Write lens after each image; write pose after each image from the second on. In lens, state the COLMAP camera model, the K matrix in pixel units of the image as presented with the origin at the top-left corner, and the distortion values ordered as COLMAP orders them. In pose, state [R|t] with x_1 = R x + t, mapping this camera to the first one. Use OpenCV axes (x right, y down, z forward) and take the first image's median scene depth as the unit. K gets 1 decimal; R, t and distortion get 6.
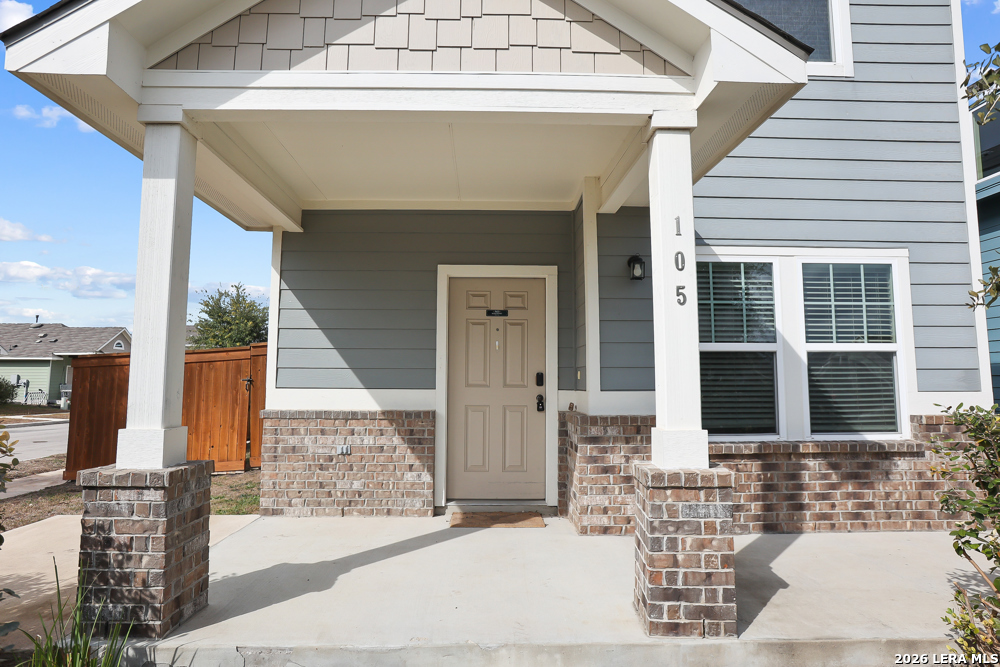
lens RADIAL K [[550.4, 0, 499.6], [0, 550.4, 368.4], [0, 0, 1]] dist [-0.001974, -0.000135]
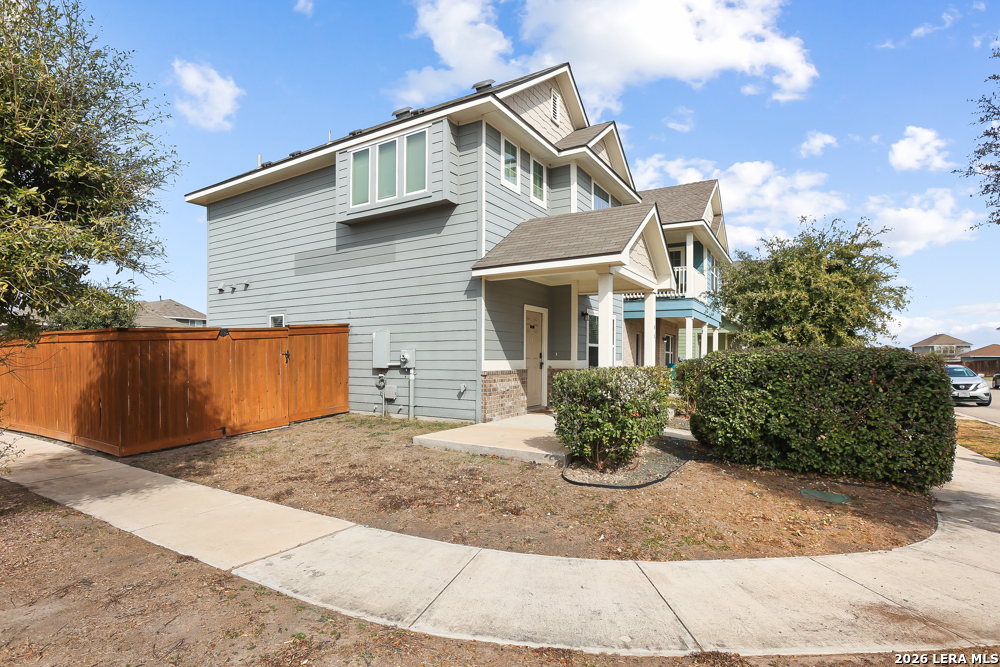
lens RADIAL K [[490.1, 0, 502.0], [0, 490.1, 353.7], [0, 0, 1]] dist [-0.023428, 0.000645]
pose [[0.548217, 0.000426, 0.836336, -1.914188], [-0.026448, 0.999509, 0.016828, -0.019872], [-0.835918, -0.031344, 0.547959, -0.037692]]
